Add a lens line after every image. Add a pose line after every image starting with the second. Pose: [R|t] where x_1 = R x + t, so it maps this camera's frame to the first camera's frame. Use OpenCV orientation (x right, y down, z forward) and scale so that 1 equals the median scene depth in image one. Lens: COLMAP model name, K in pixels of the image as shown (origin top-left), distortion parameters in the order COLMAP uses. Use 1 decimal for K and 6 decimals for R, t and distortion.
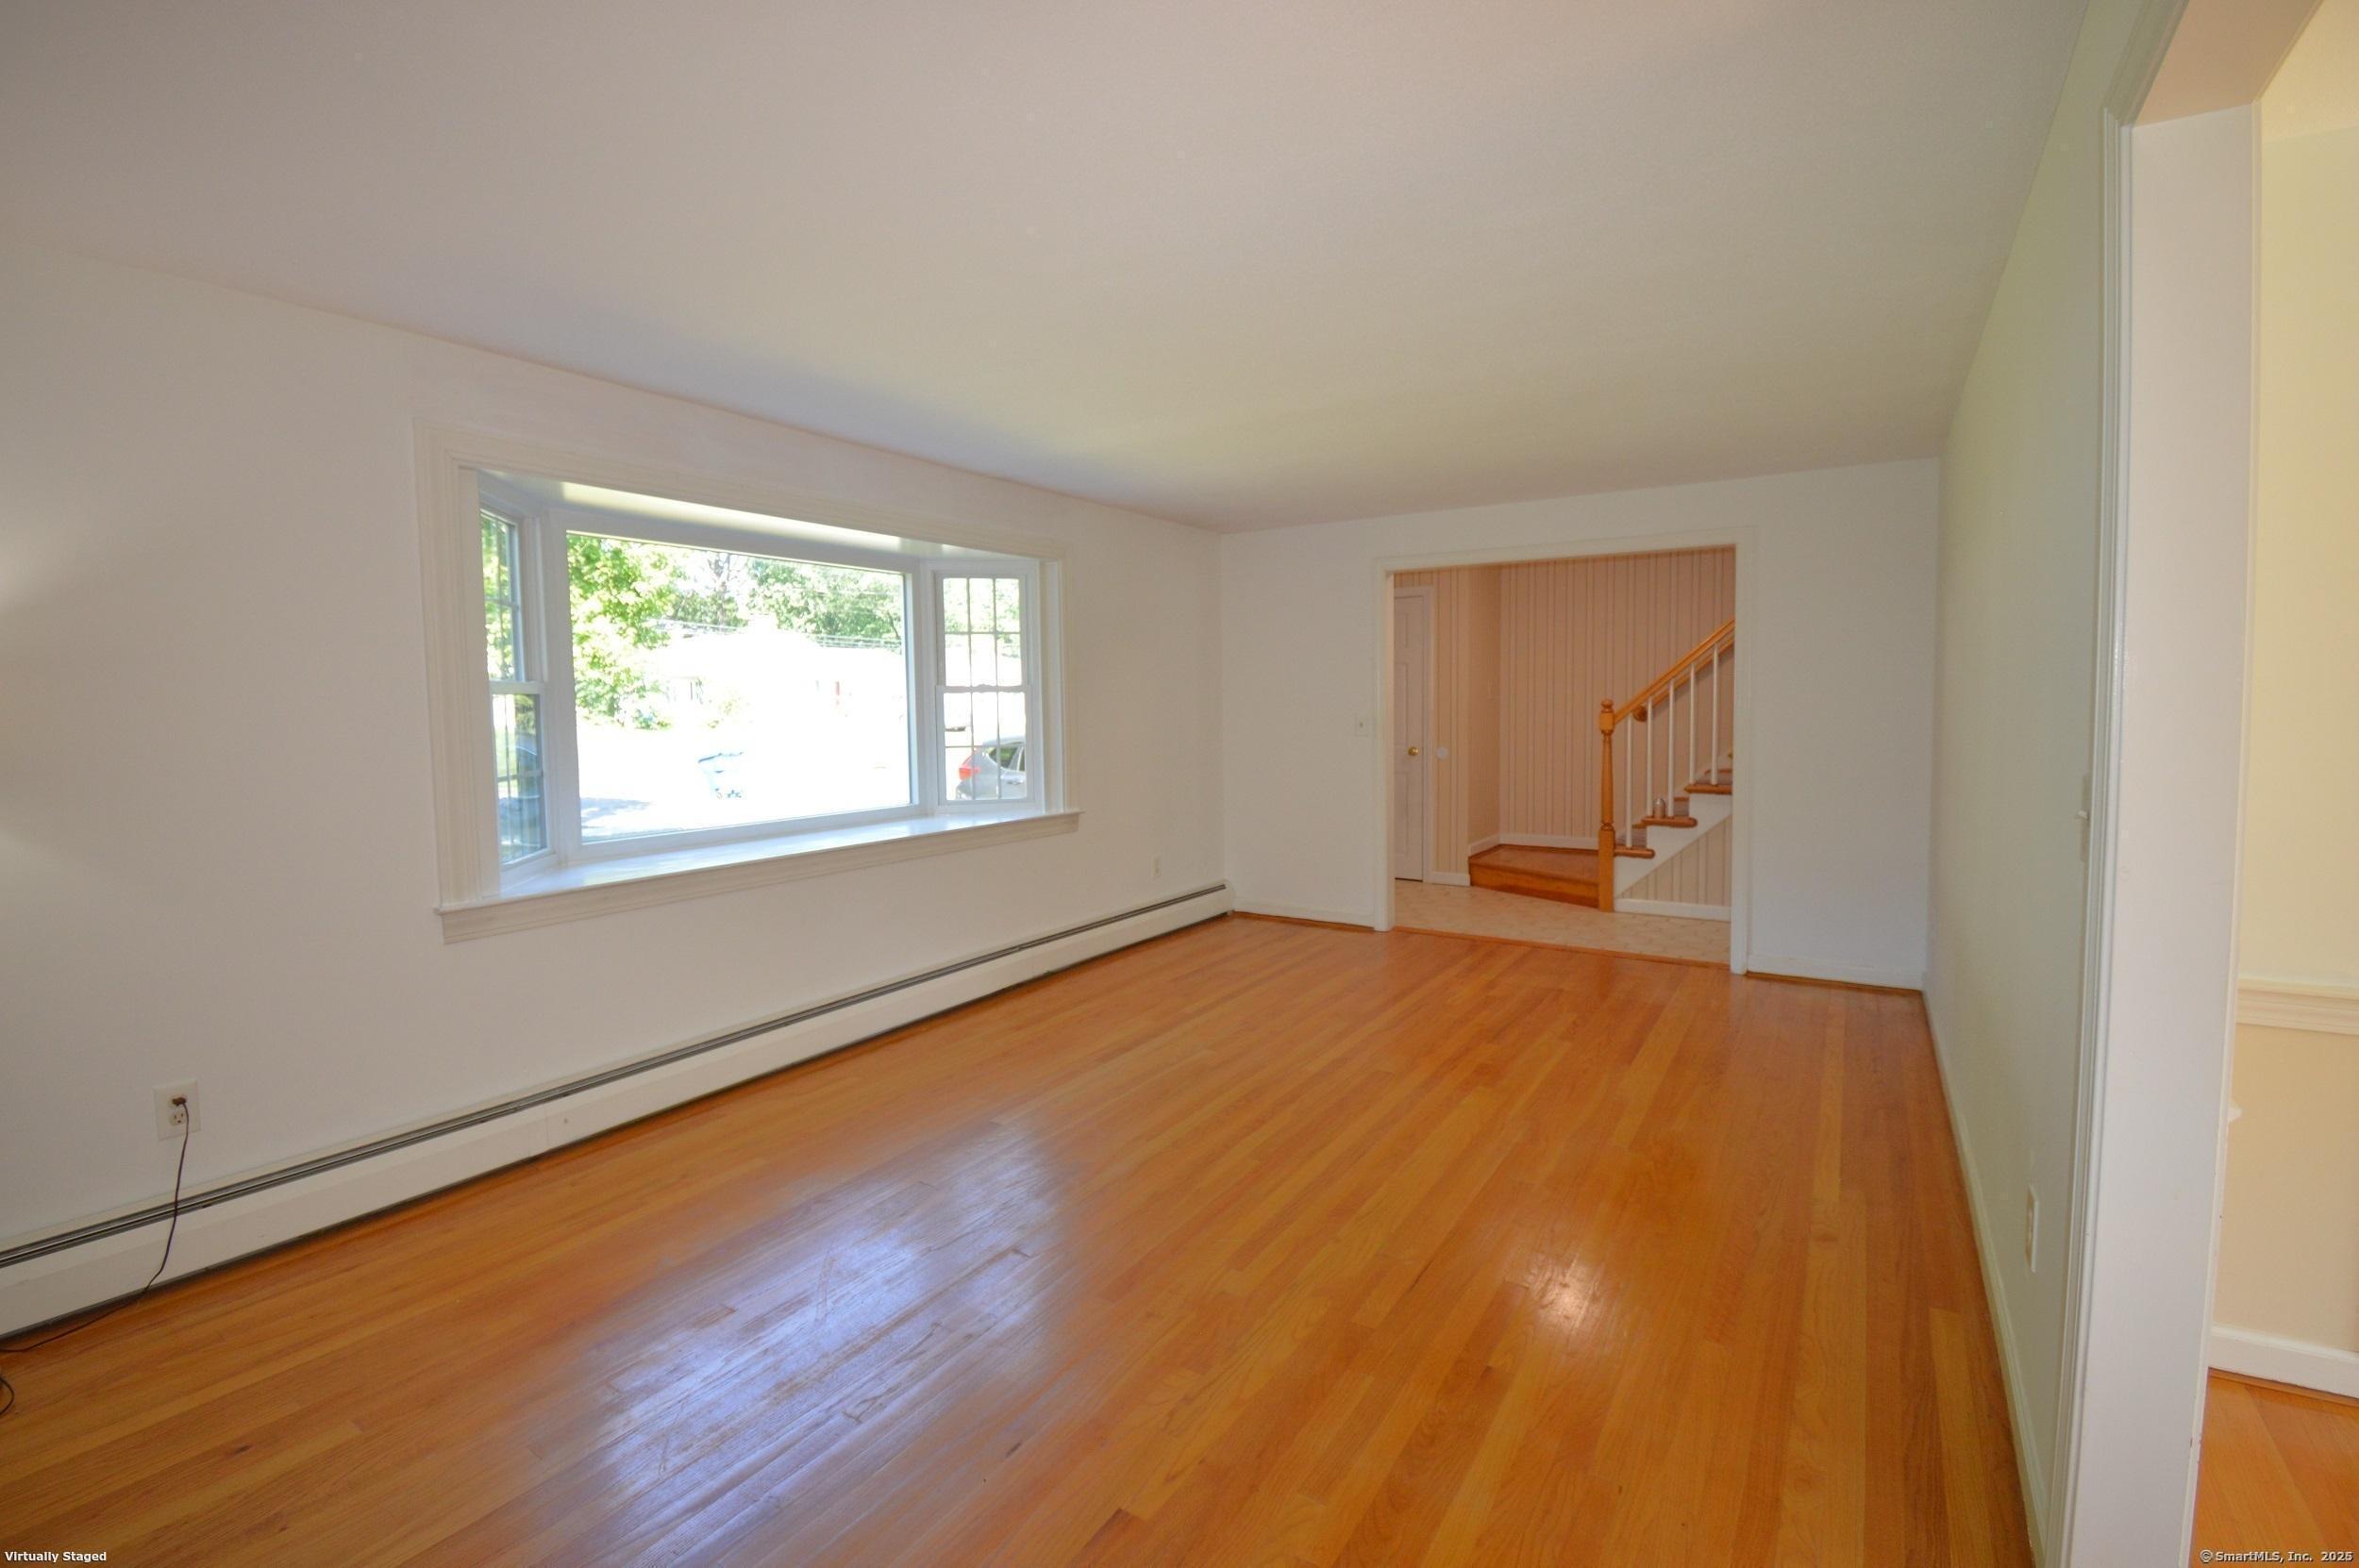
lens RADIAL K [[1045.9, 0, 1175.9], [0, 1045.9, 764.8], [0, 0, 1]] dist [0.027359, -0.033939]
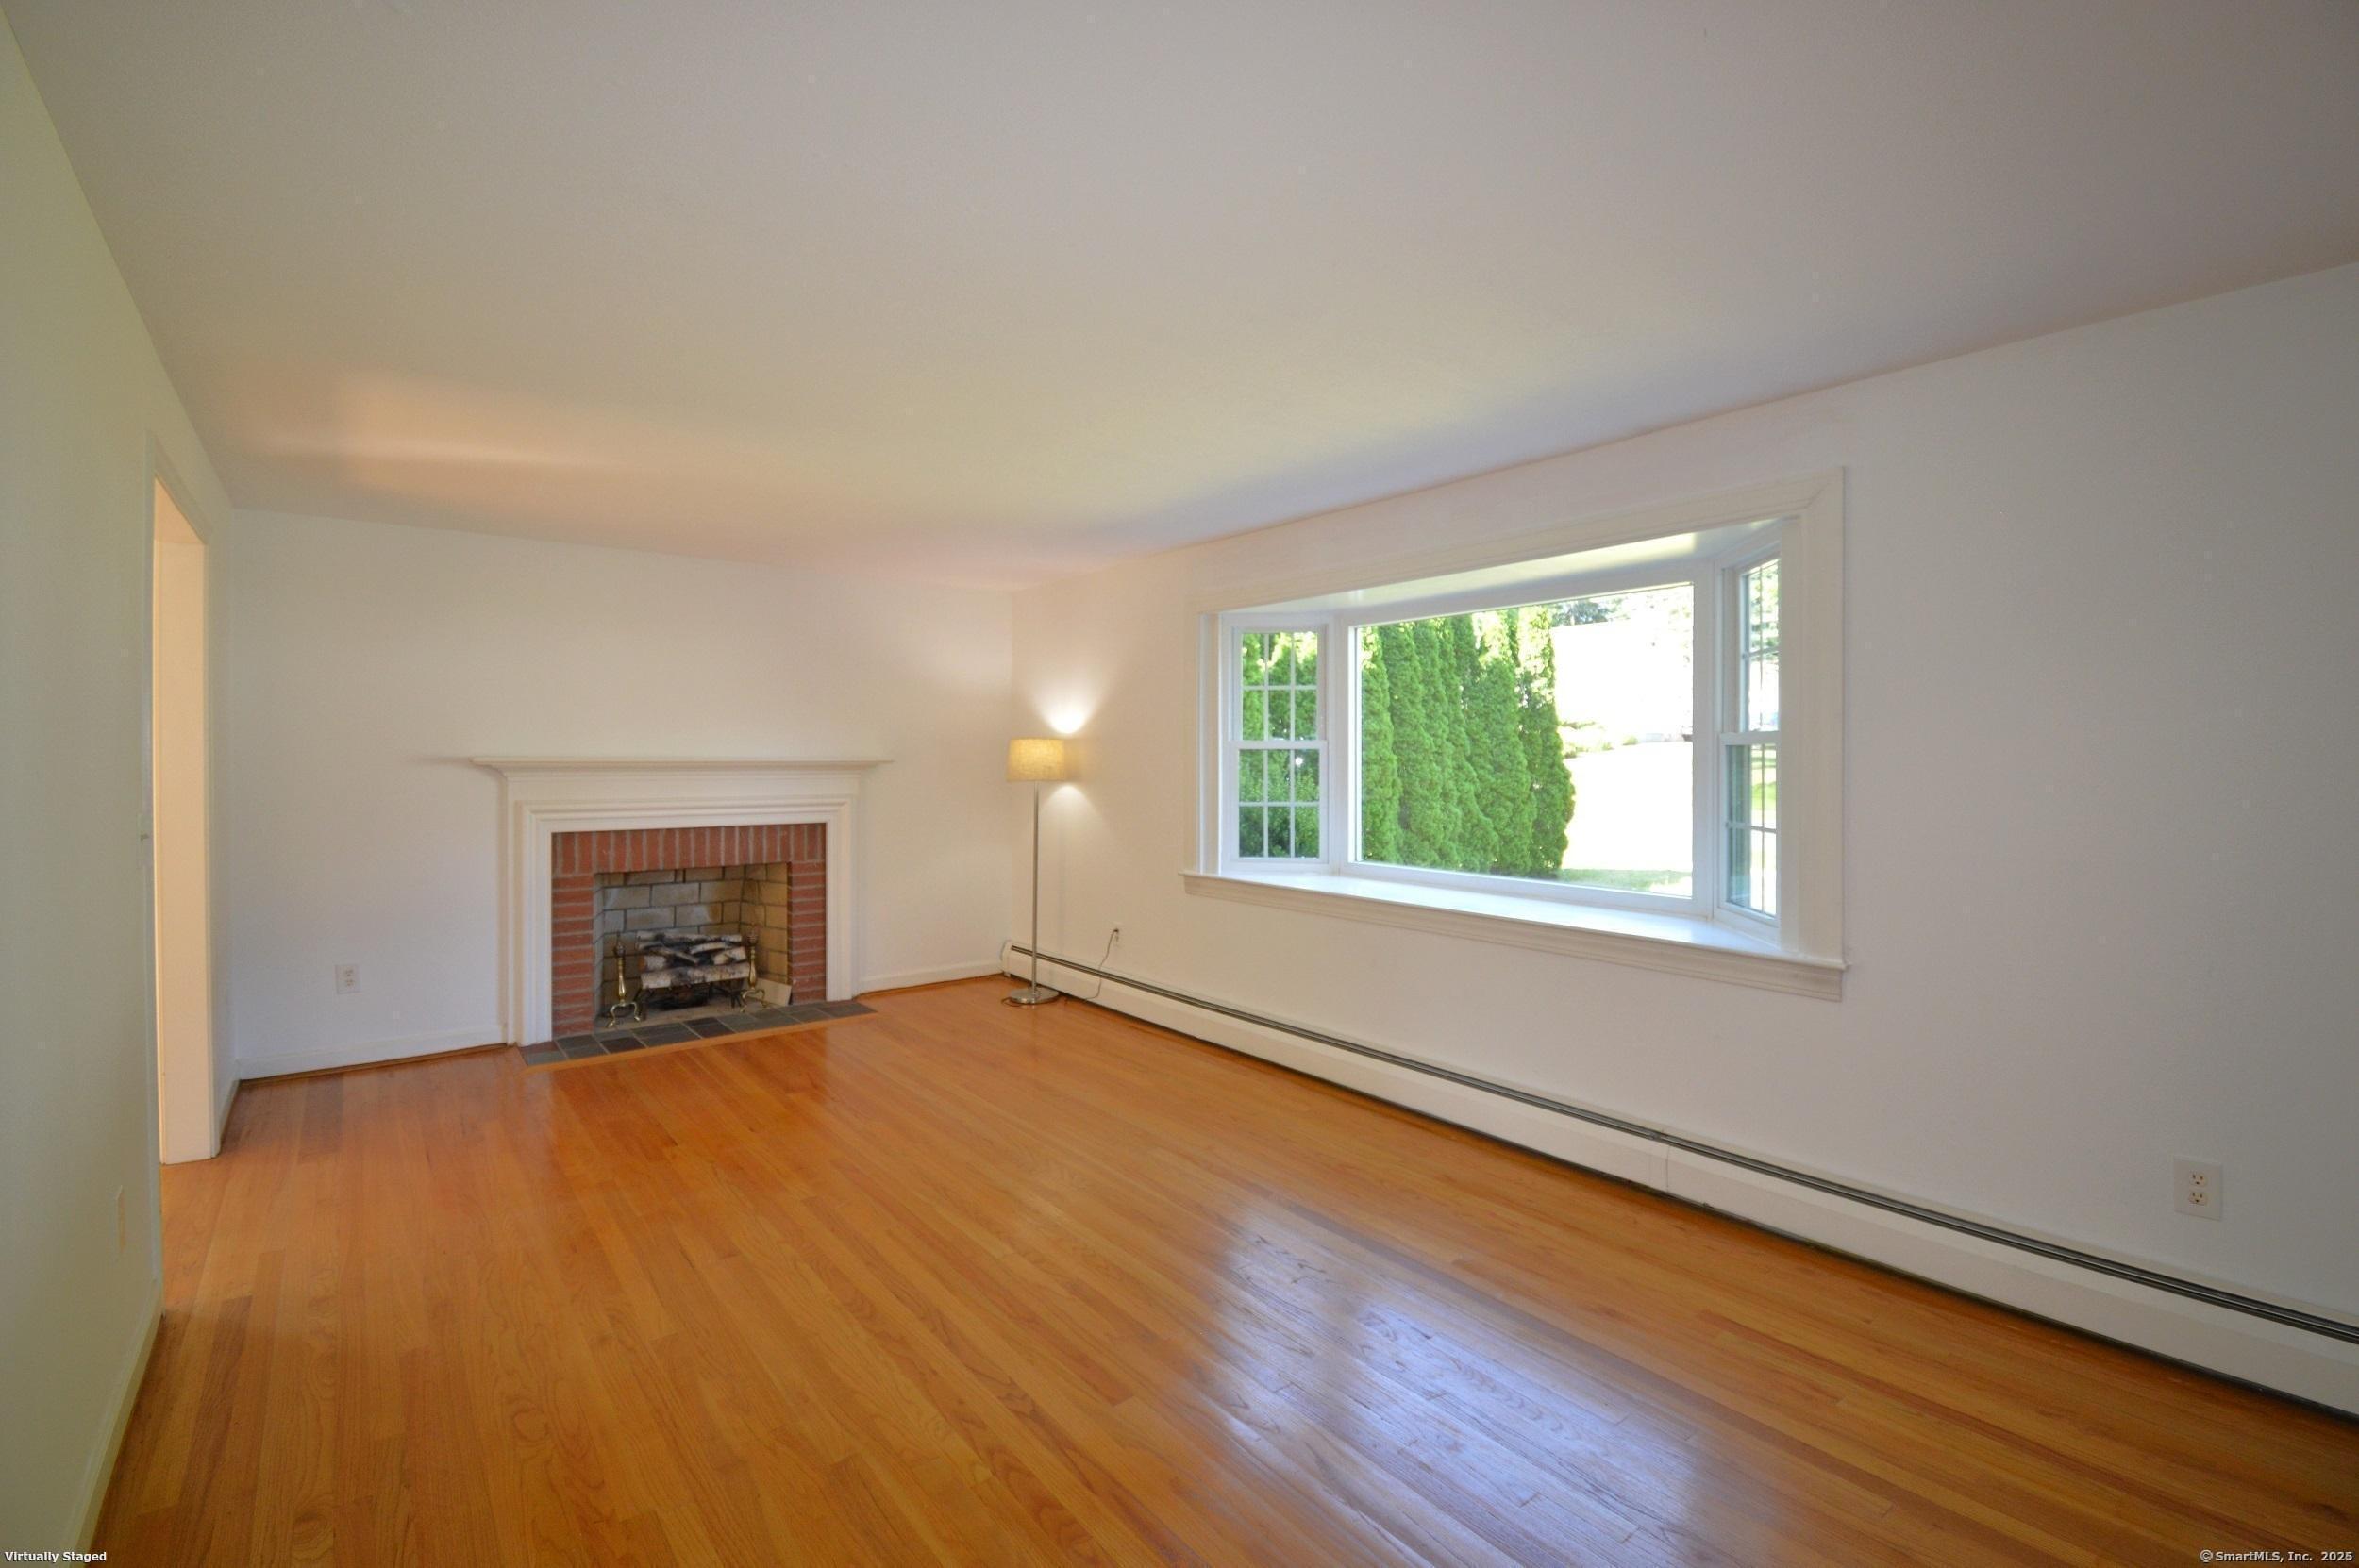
lens RADIAL K [[1045.9, 0, 1175.9], [0, 1045.9, 764.8], [0, 0, 1]] dist [0.027359, -0.033939]
pose [[-0.330405, 0.017280, -0.943681, 0.584242], [-0.055867, 0.997721, 0.037830, -0.065662], [0.942184, 0.065220, -0.328687, 0.953681]]
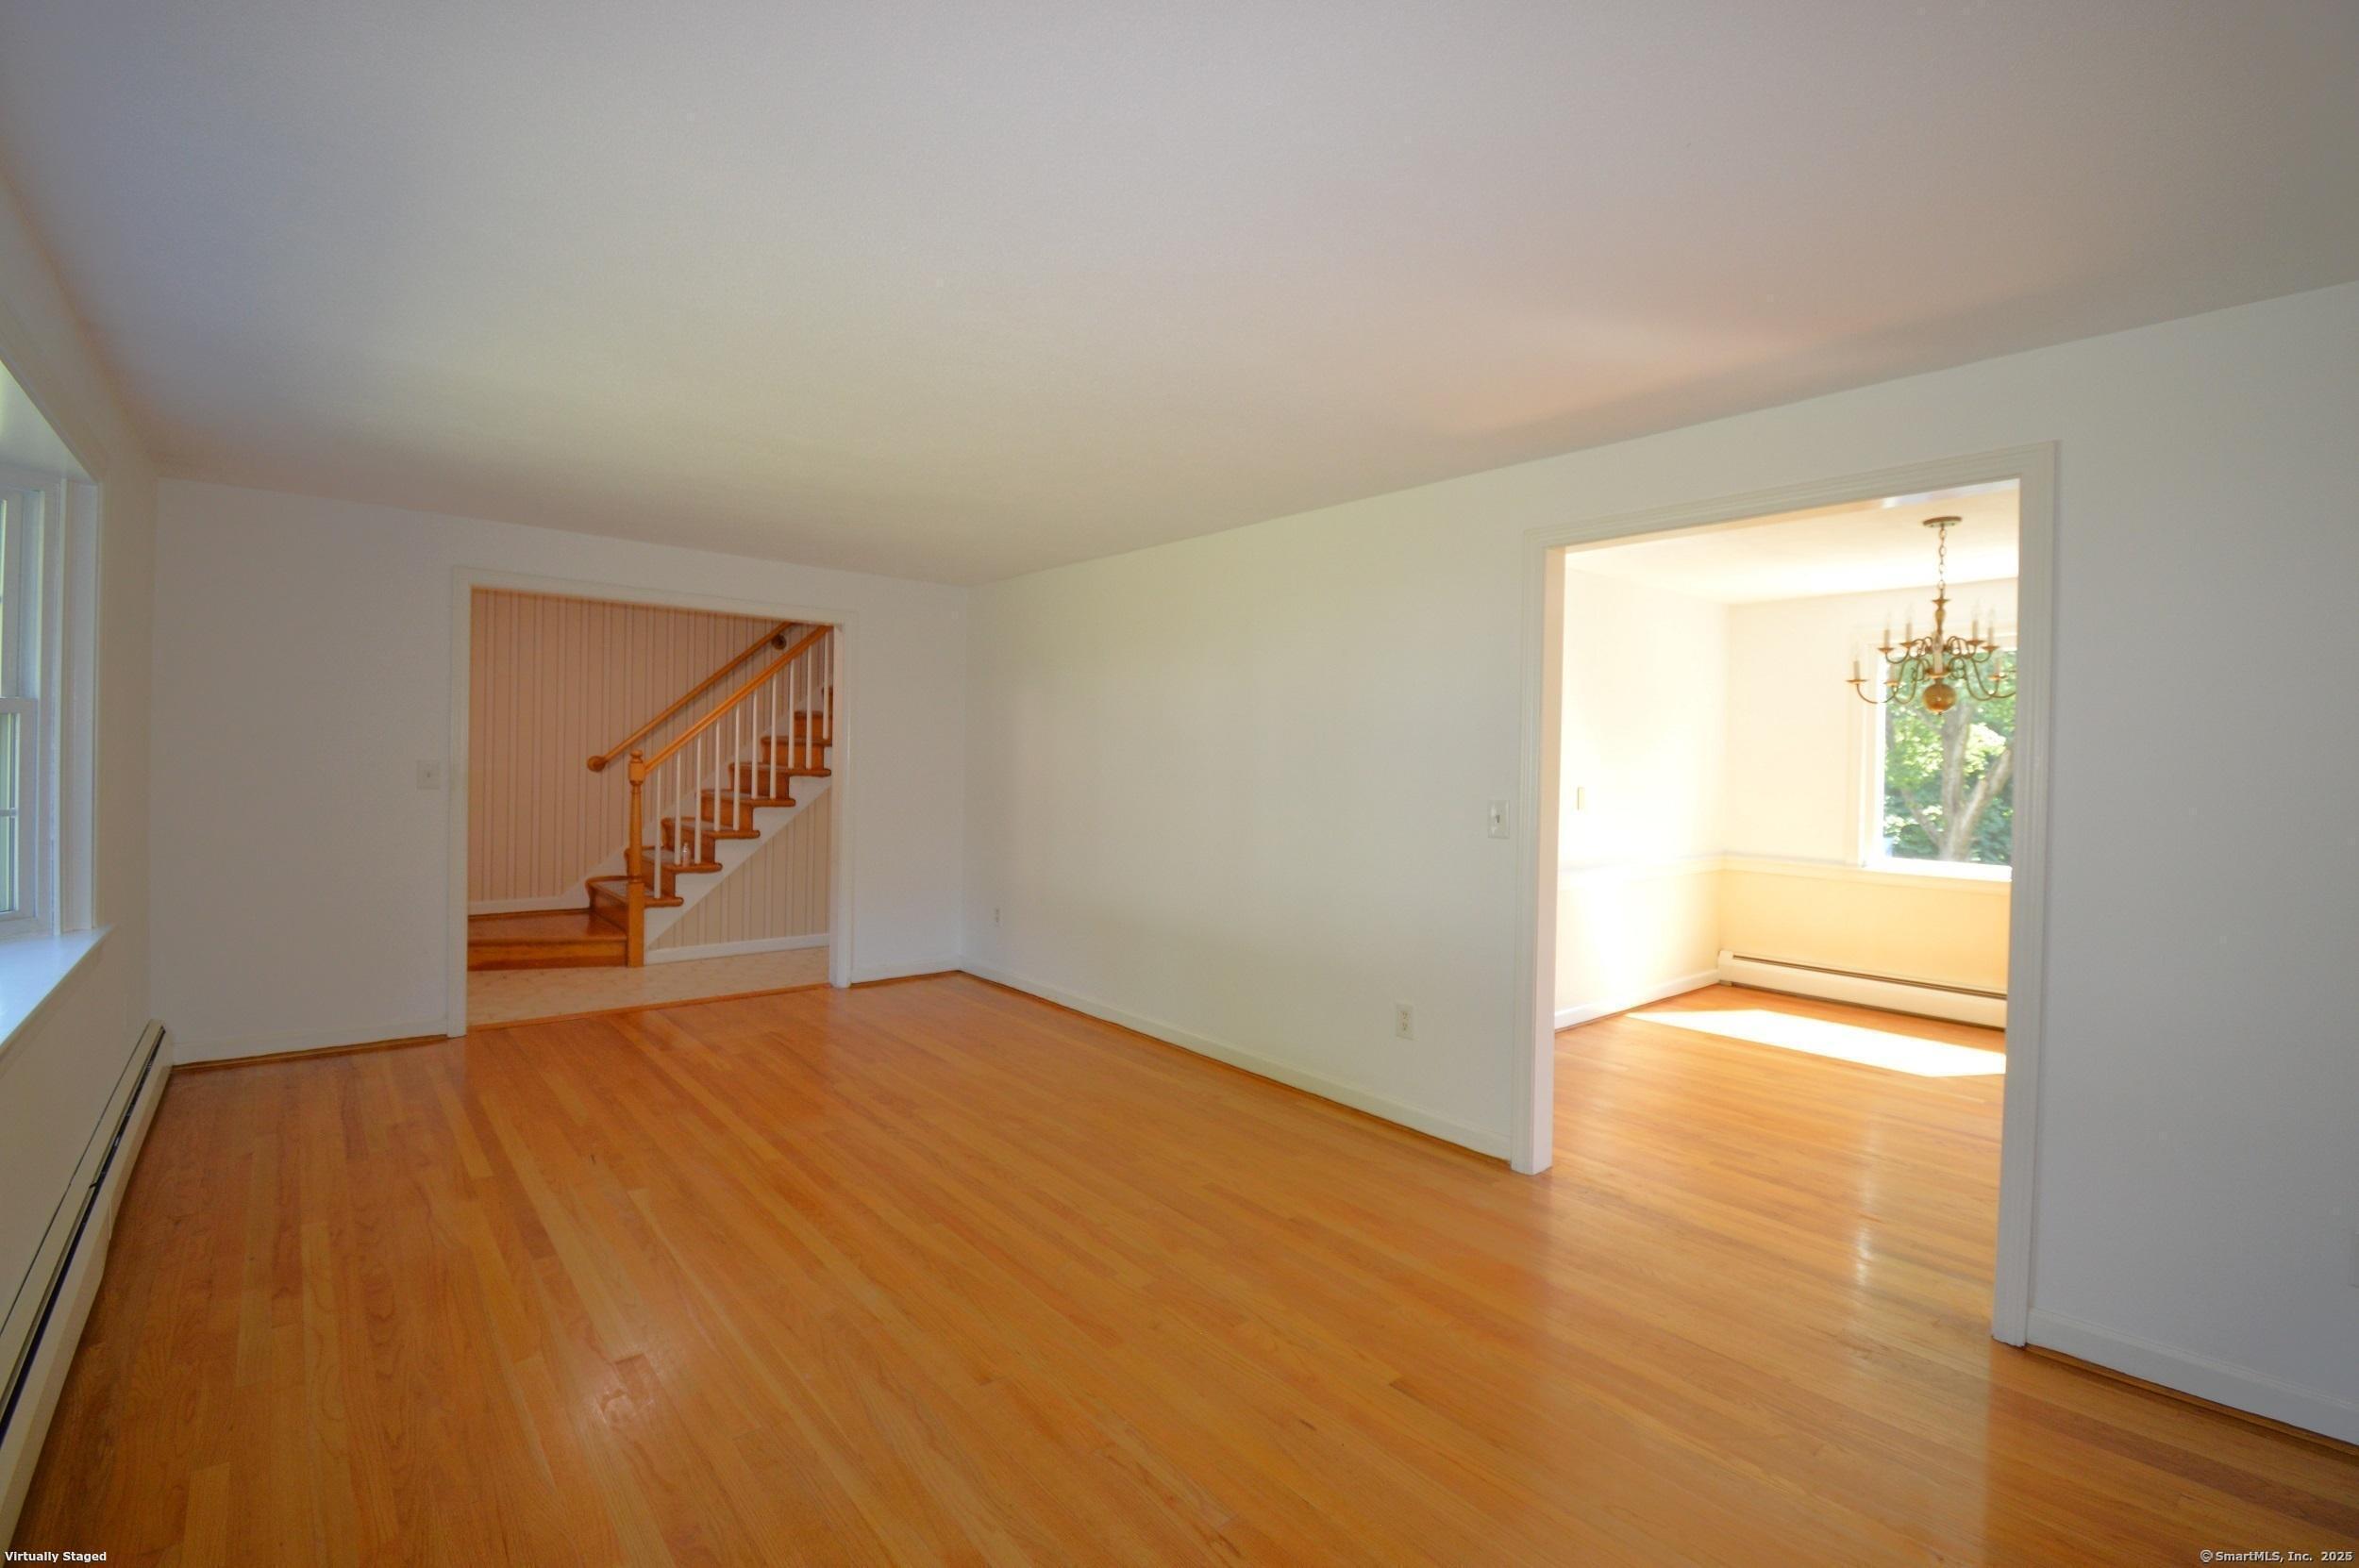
lens RADIAL K [[1045.9, 0, 1175.9], [0, 1045.9, 764.8], [0, 0, 1]] dist [0.027359, -0.033939]
pose [[0.300952, 0.009782, 0.953589, -0.511360], [0.033509, 0.999221, -0.020826, -0.014505], [-0.953050, 0.038221, 0.300390, 0.306972]]
